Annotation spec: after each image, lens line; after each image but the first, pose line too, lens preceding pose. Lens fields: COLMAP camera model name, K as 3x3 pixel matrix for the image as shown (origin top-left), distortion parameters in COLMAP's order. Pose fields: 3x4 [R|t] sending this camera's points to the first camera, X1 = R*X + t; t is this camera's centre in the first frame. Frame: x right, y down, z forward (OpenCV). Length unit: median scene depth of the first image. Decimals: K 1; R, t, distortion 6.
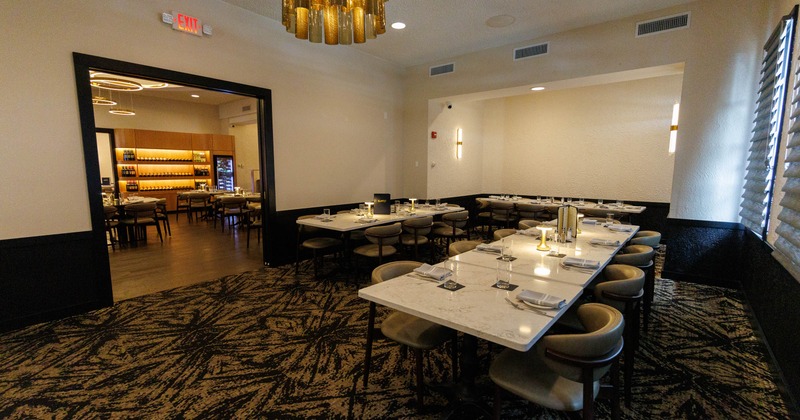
lens RADIAL K [[352.5, 0, 397.6], [0, 352.5, 210.1], [0, 0, 1]] dist [0.003405, 0.000265]
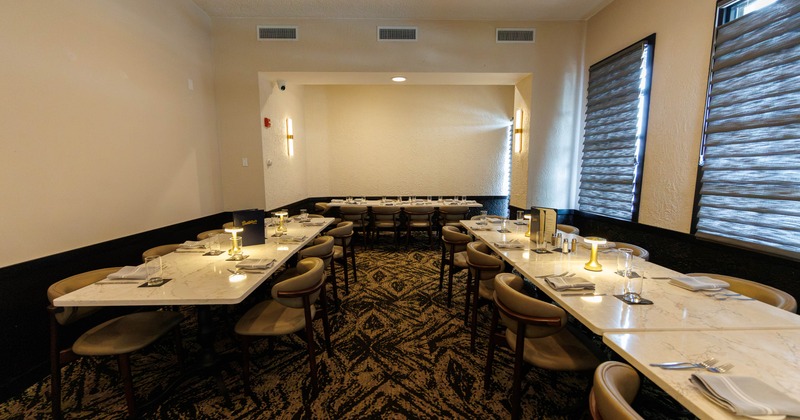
lens RADIAL K [[318.8, 0, 401.2], [0, 318.8, 213.0], [0, 0, 1]] dist [-0.019817, -0.000105]
pose [[0.750708, -0.093384, 0.654001, -0.149664], [0.085559, 0.995365, 0.043917, -0.032606], [-0.655071, 0.022987, 0.755218, 0.348447]]
